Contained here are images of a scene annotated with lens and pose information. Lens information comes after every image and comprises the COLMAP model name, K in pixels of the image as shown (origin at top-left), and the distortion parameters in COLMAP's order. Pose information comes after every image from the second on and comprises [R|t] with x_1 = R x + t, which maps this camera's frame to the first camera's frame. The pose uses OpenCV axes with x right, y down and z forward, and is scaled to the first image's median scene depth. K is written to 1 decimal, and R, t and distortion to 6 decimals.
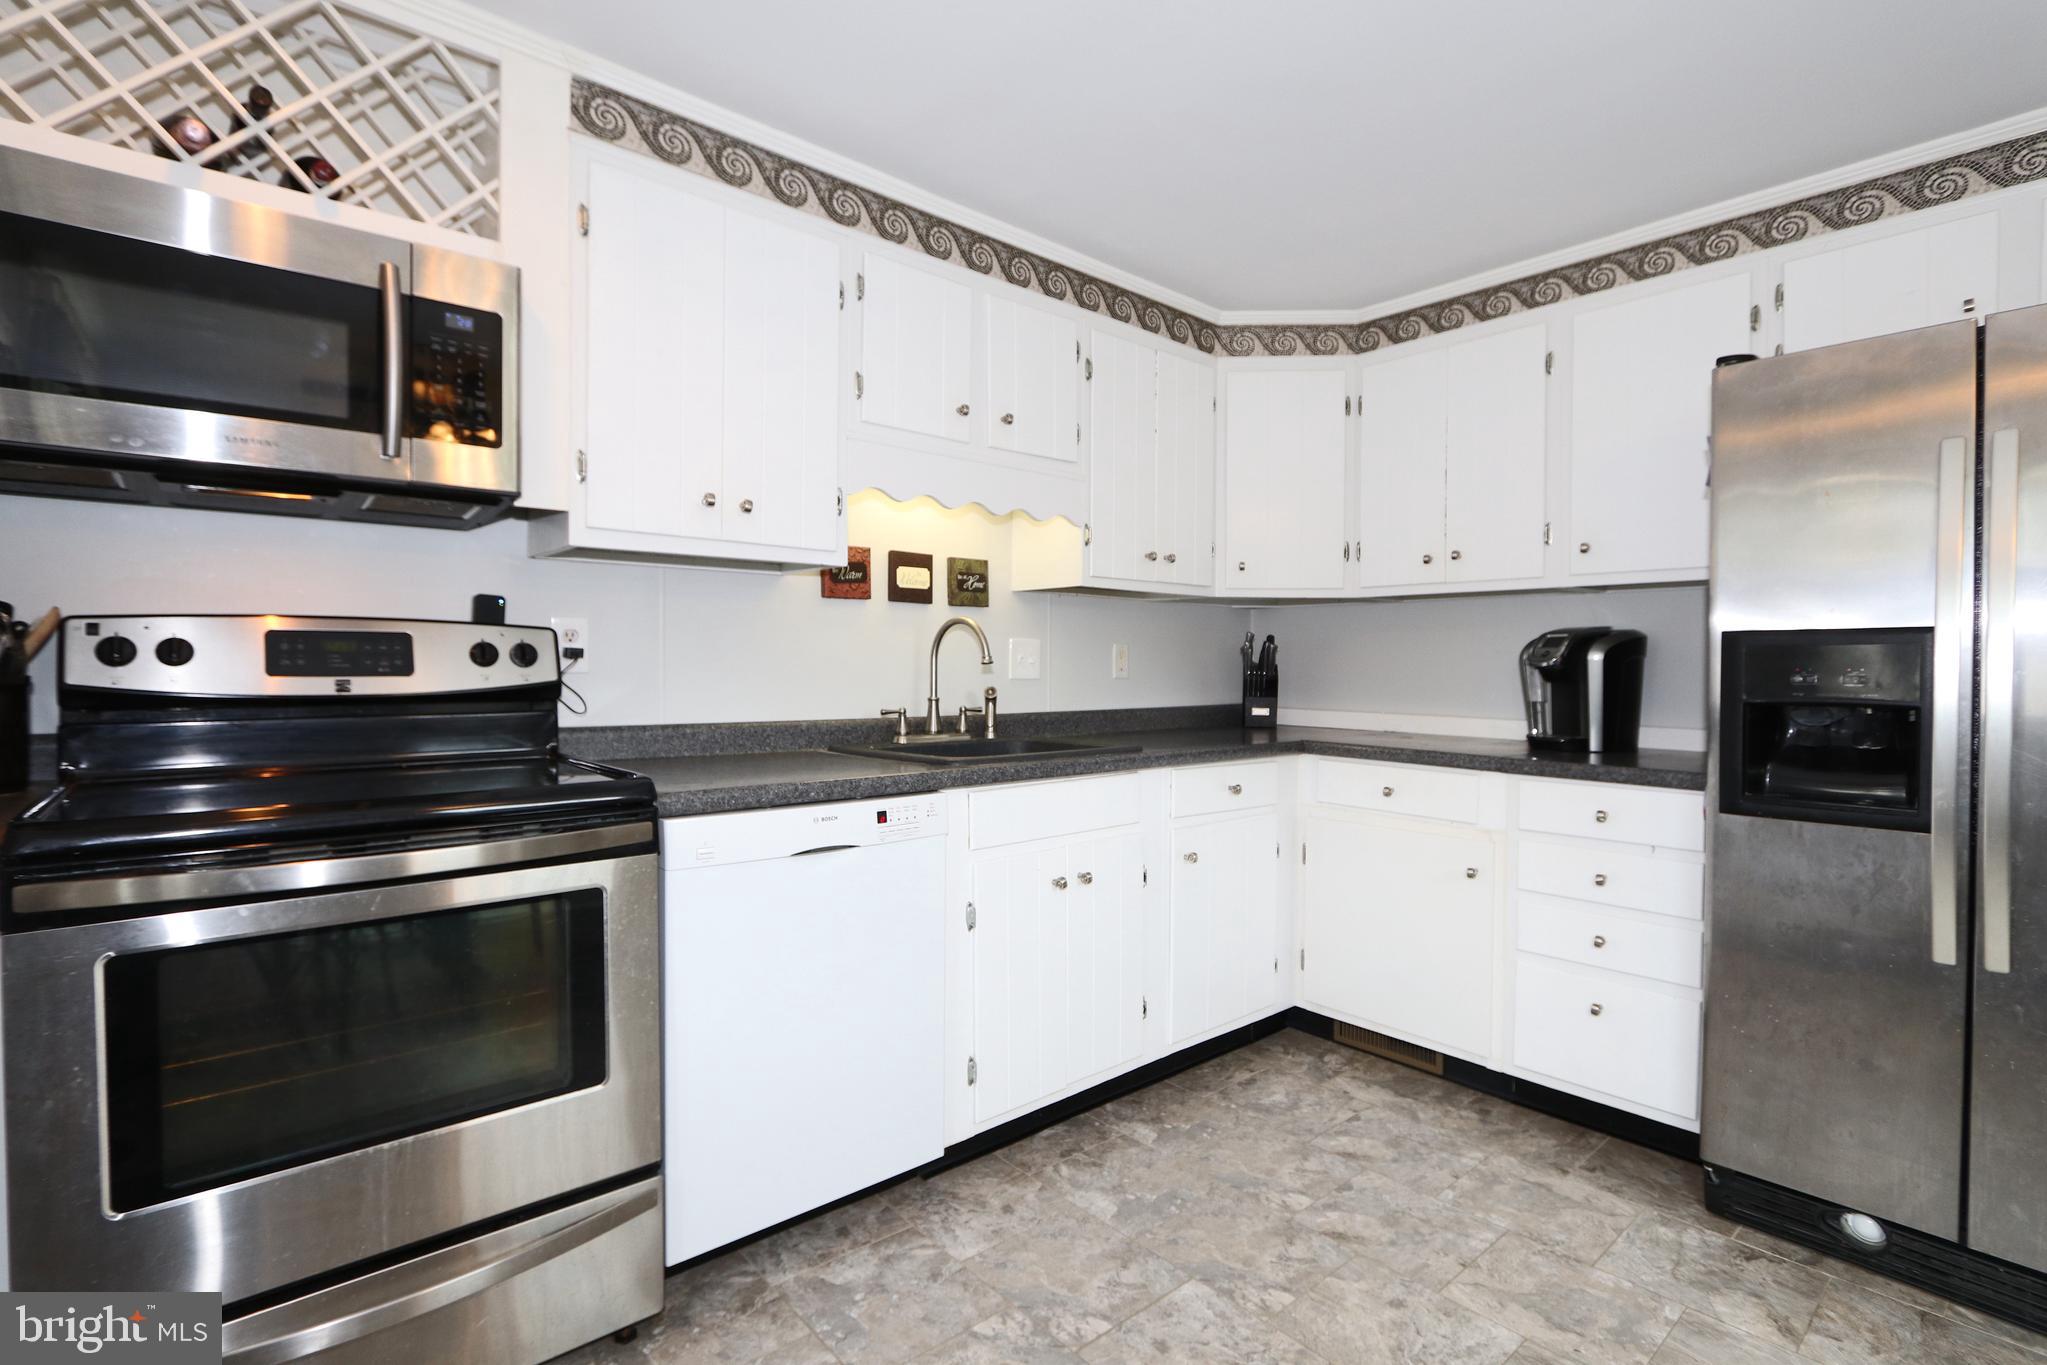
lens RADIAL K [[946.5, 0, 1026.5], [0, 946.5, 690.1], [0, 0, 1]] dist [-0.017882, 0.002245]
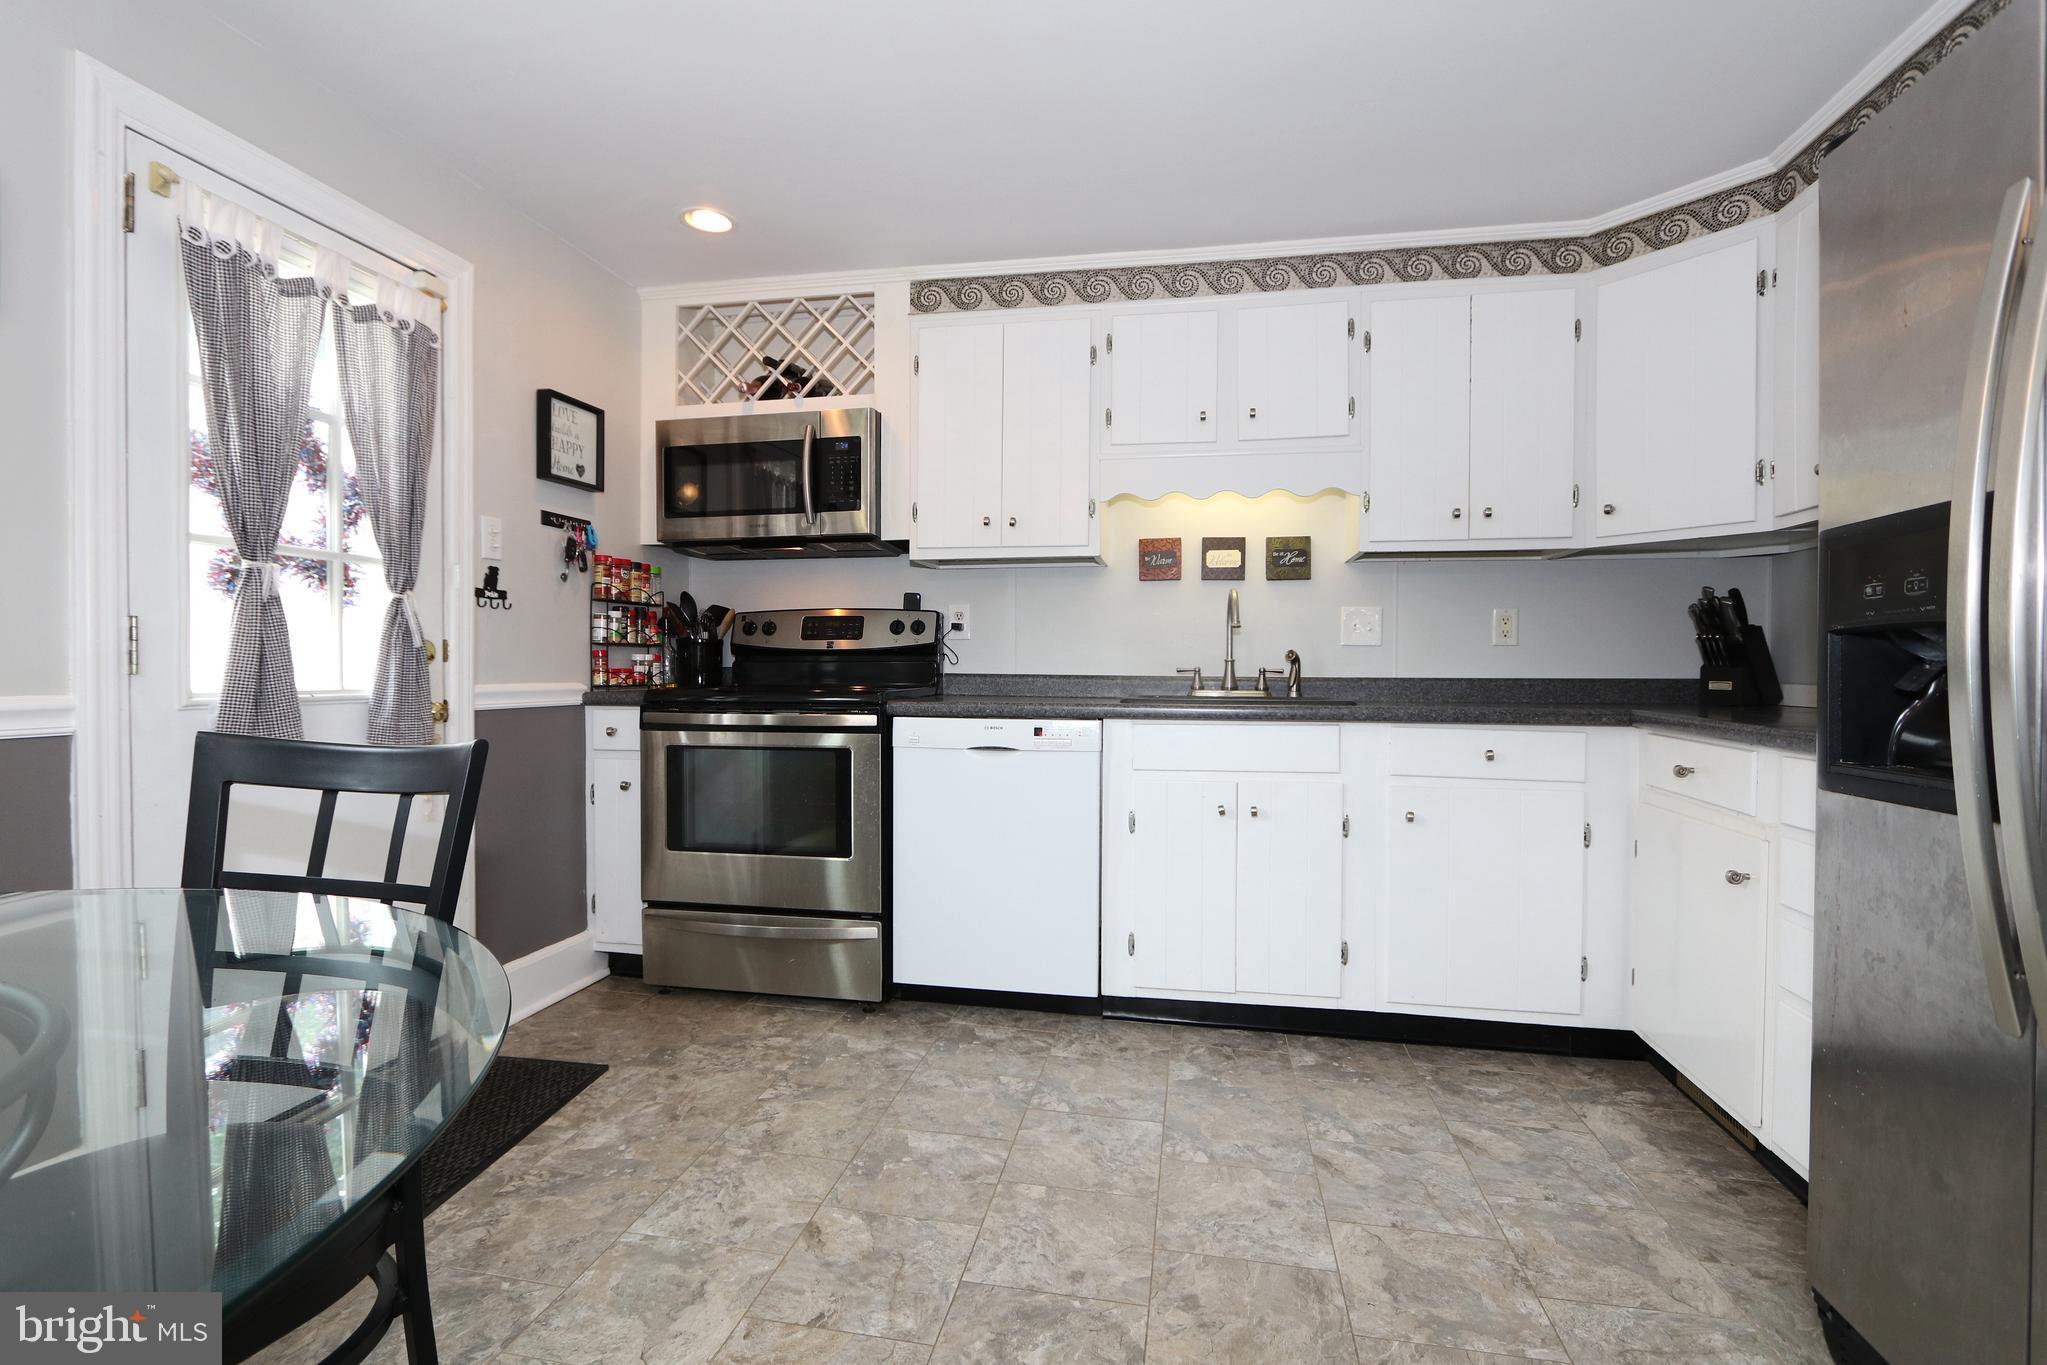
lens RADIAL K [[946.5, 0, 1013.3], [0, 946.5, 691.0], [0, 0, 1]] dist [-0.017882, 0.002245]
pose [[0.625780, 0.016239, -0.779831, 0.875414], [-0.020260, 0.999784, 0.004562, 0.063454], [0.779736, 0.012945, 0.625974, 0.078775]]
